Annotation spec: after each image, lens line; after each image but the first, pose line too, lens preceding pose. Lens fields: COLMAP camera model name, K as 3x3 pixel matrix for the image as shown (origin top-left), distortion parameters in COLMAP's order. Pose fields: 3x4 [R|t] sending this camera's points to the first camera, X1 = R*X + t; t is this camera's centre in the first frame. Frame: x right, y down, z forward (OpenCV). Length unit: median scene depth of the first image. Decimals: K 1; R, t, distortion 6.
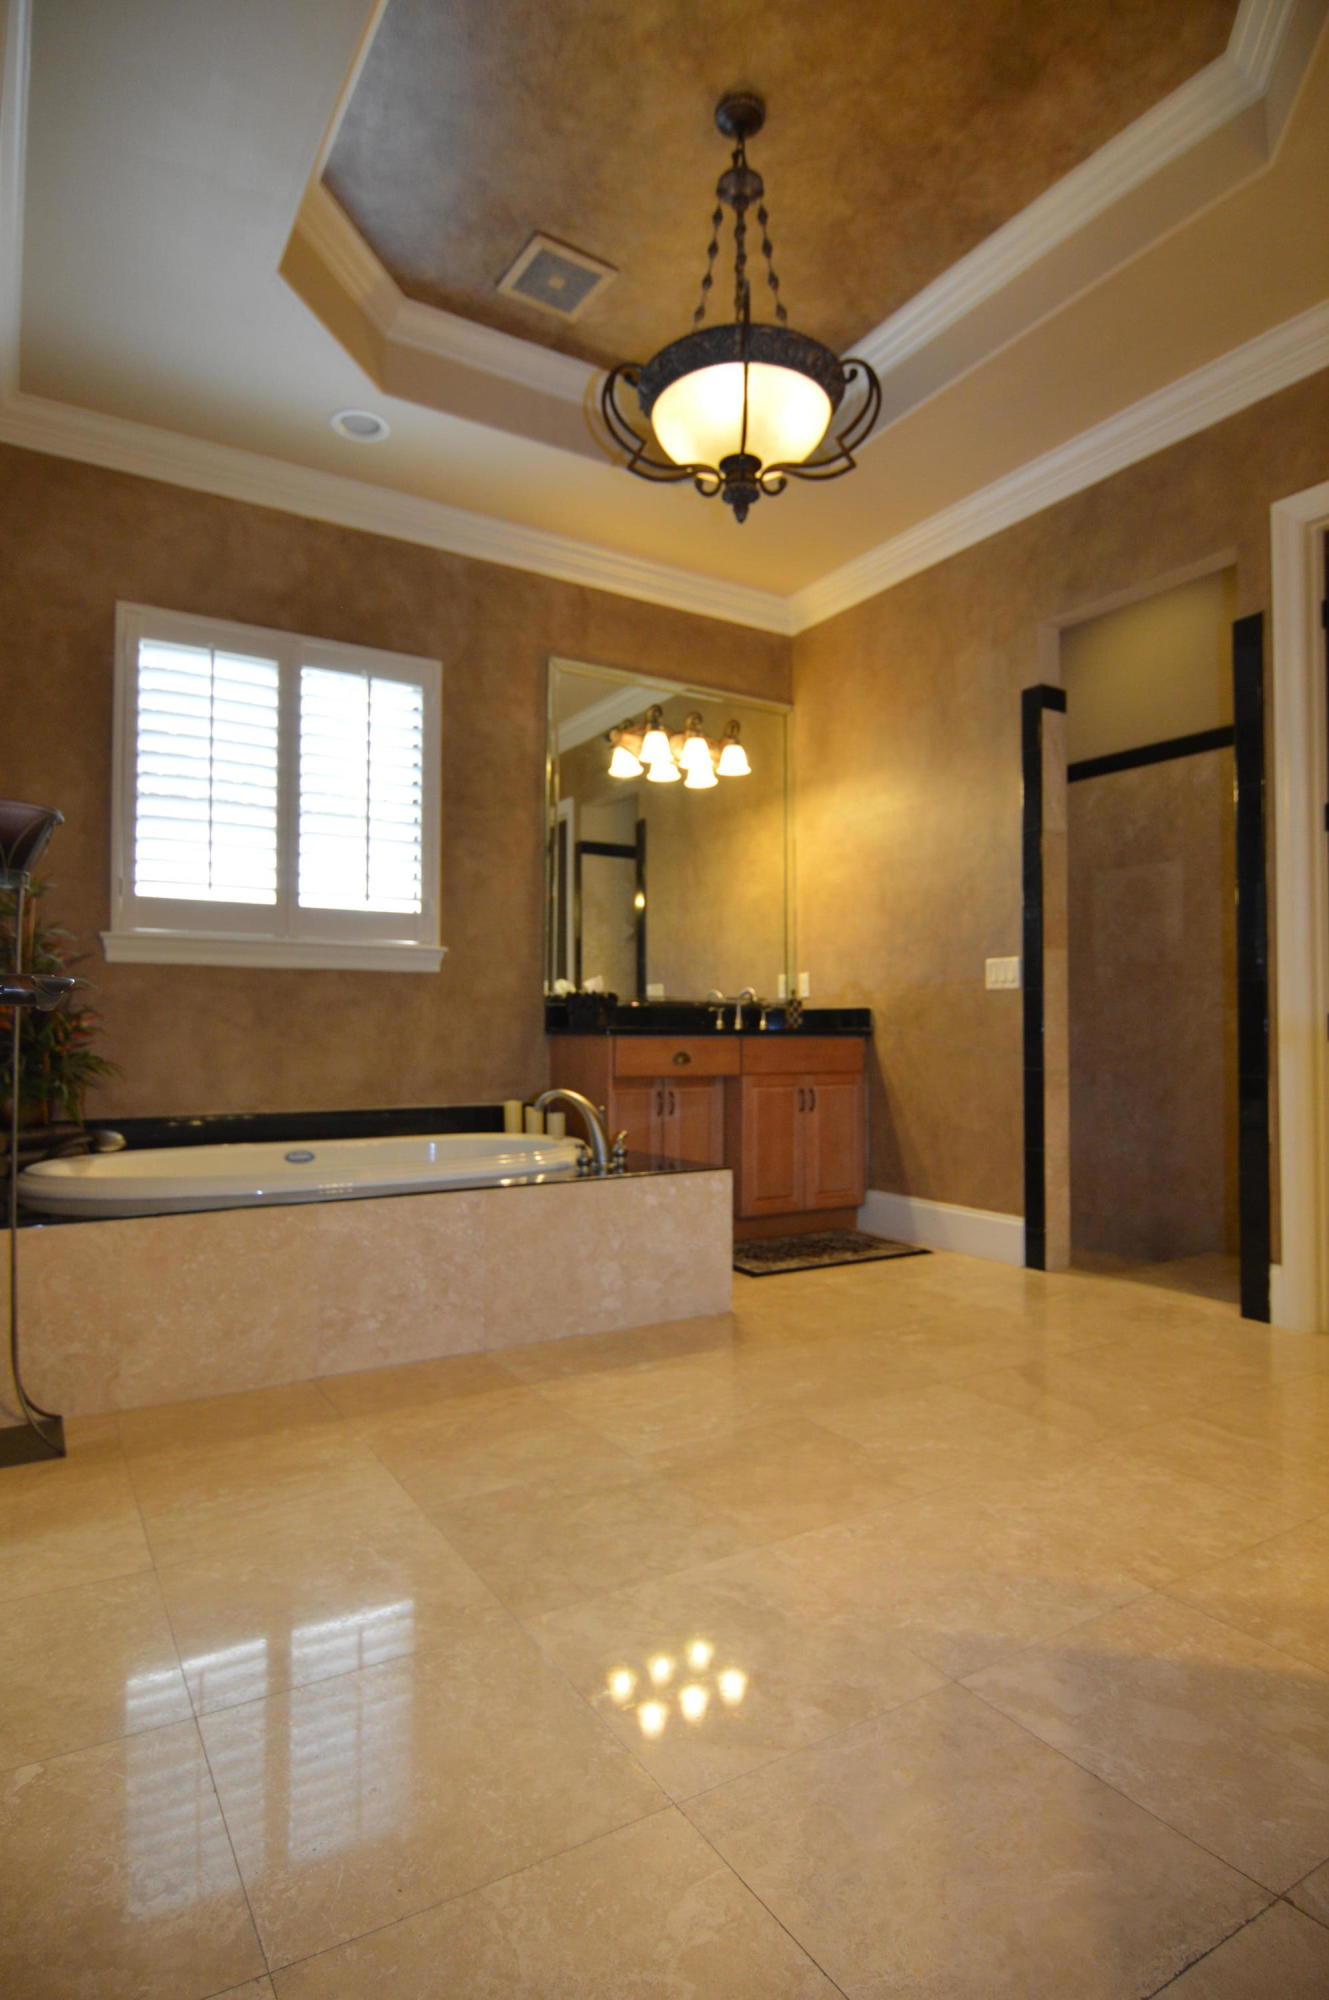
lens RADIAL K [[1074.3, 0, 664.5], [0, 1074.3, 1000.0], [0, 0, 1]] dist [0.003506, -0.023559]
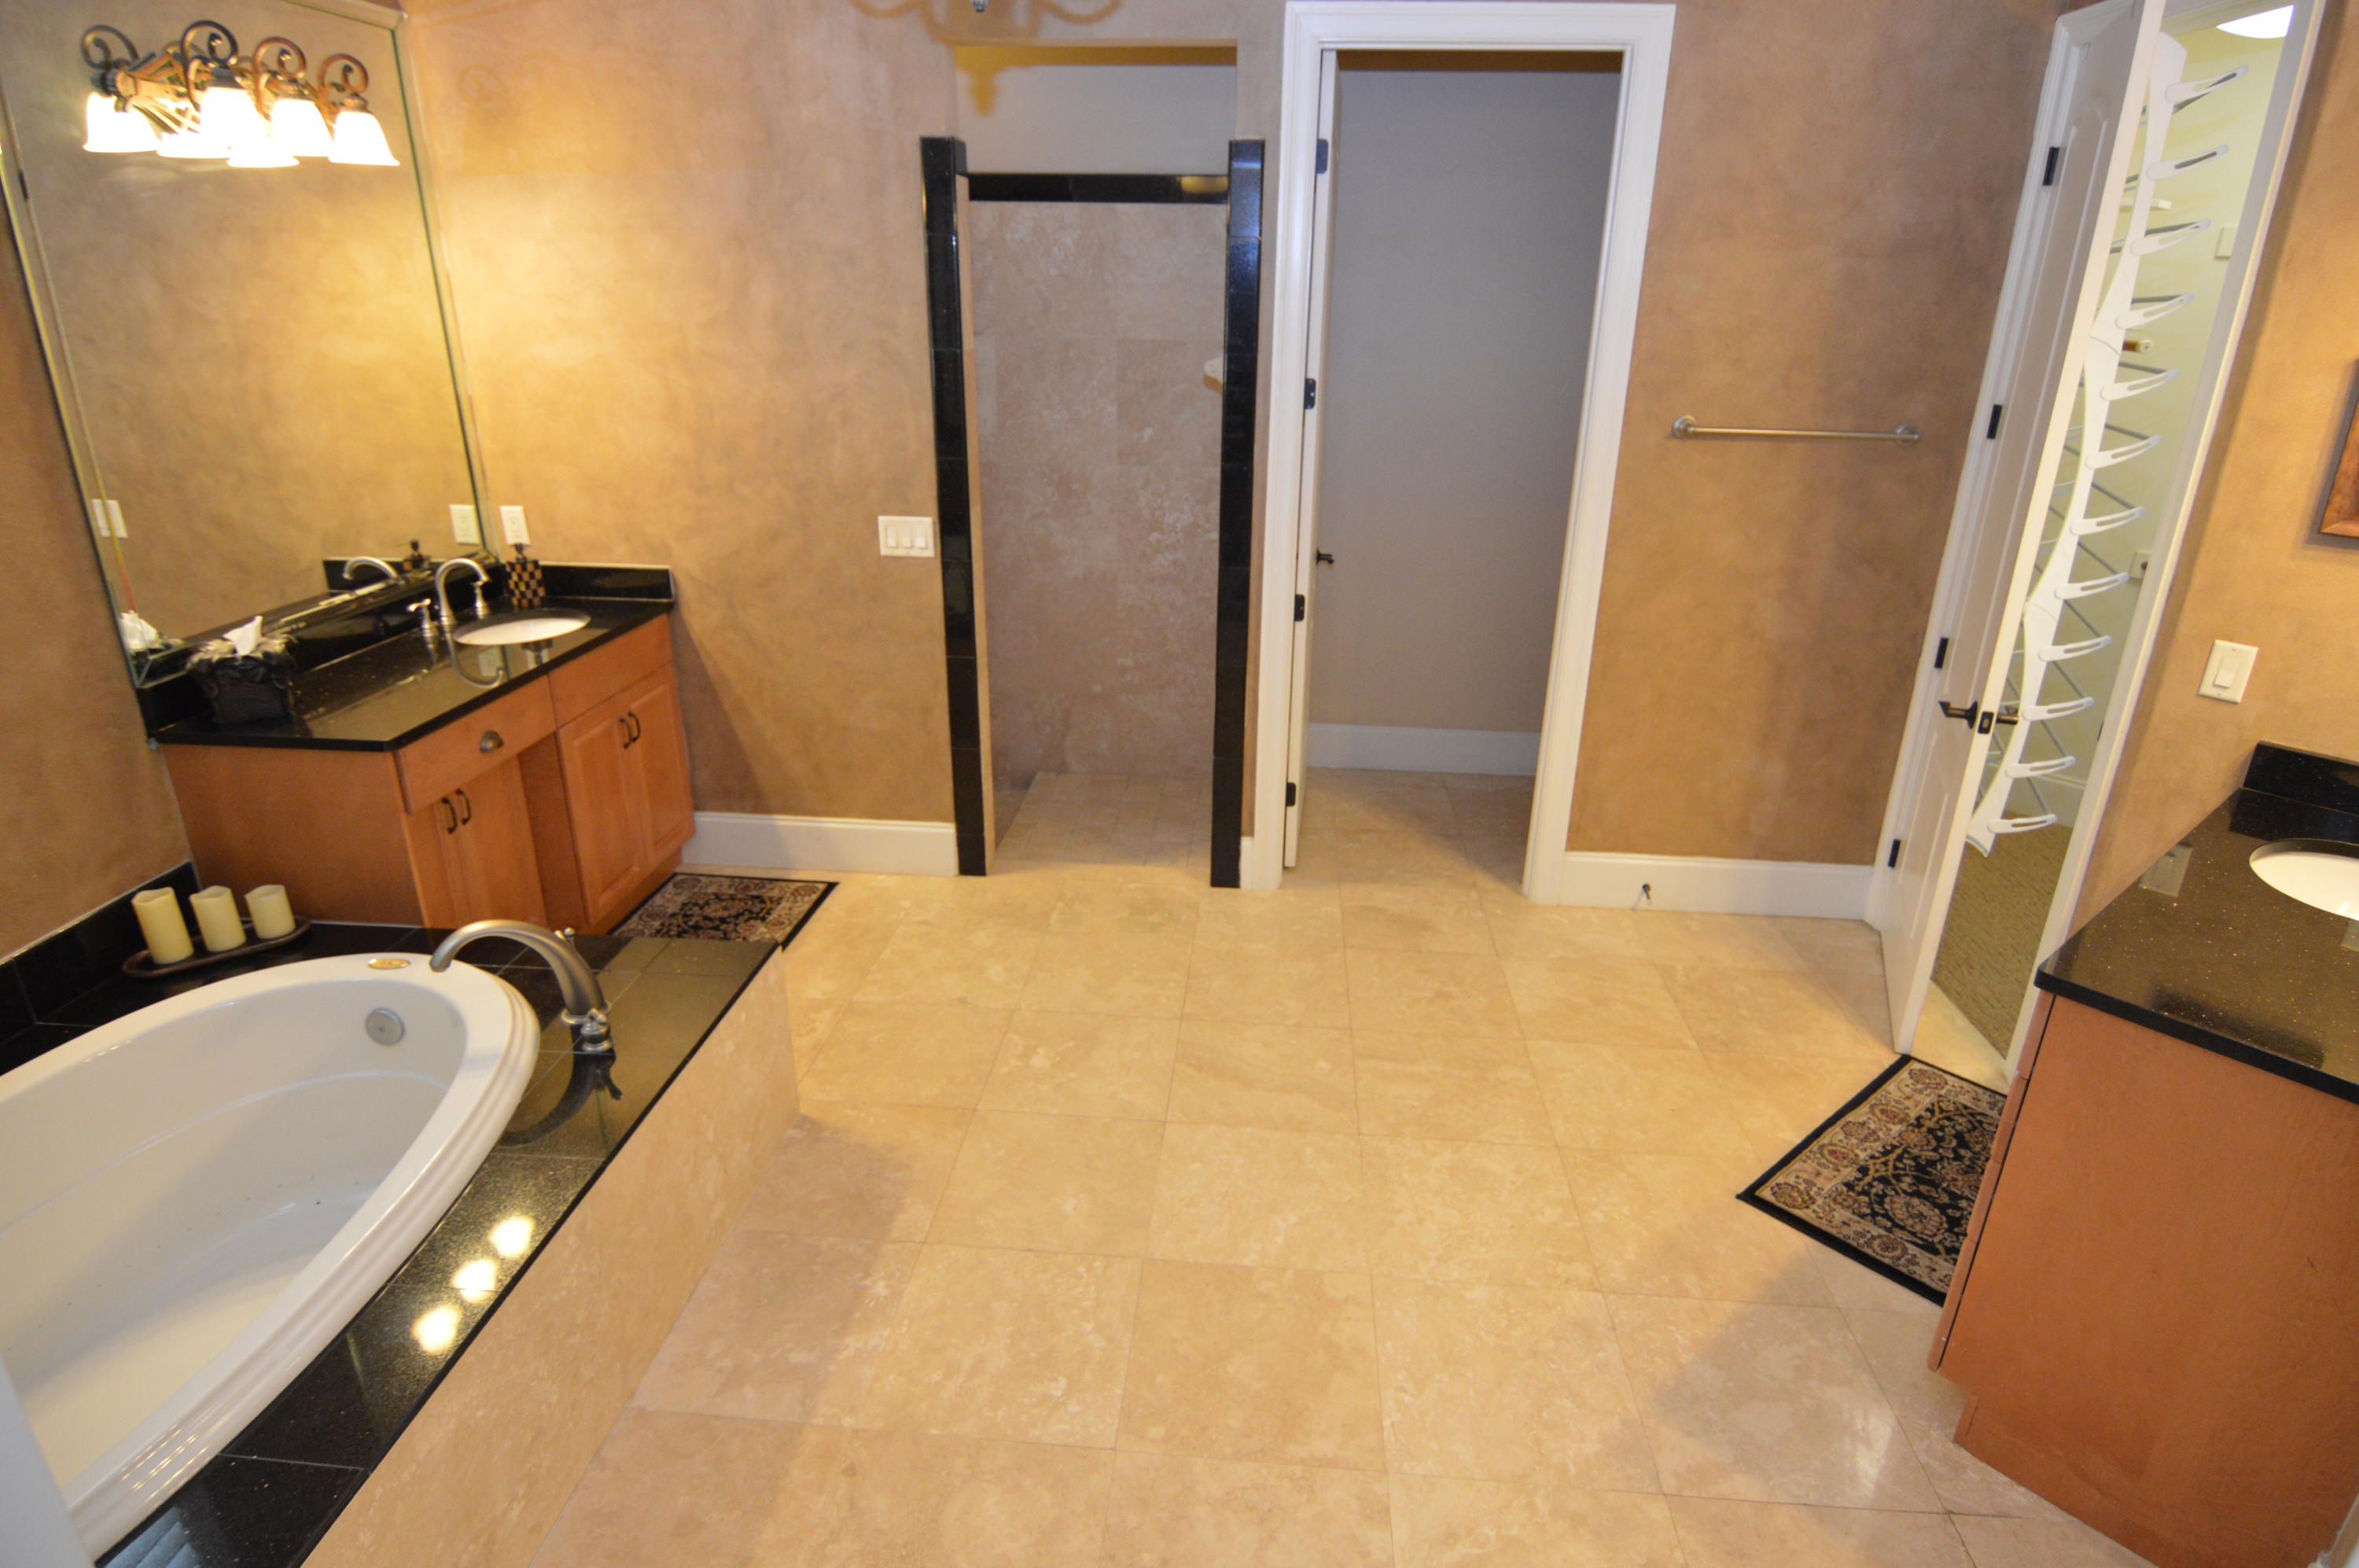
lens RADIAL K [[1267.1, 0, 1179.5], [0, 1267.1, 784.0], [0, 0, 1]] dist [0.003506, -0.023559]
pose [[0.588458, -0.289545, 0.754904, -0.299720], [-0.034900, 0.923711, 0.381497, -0.208426], [-0.807774, -0.250841, 0.533460, 0.302714]]
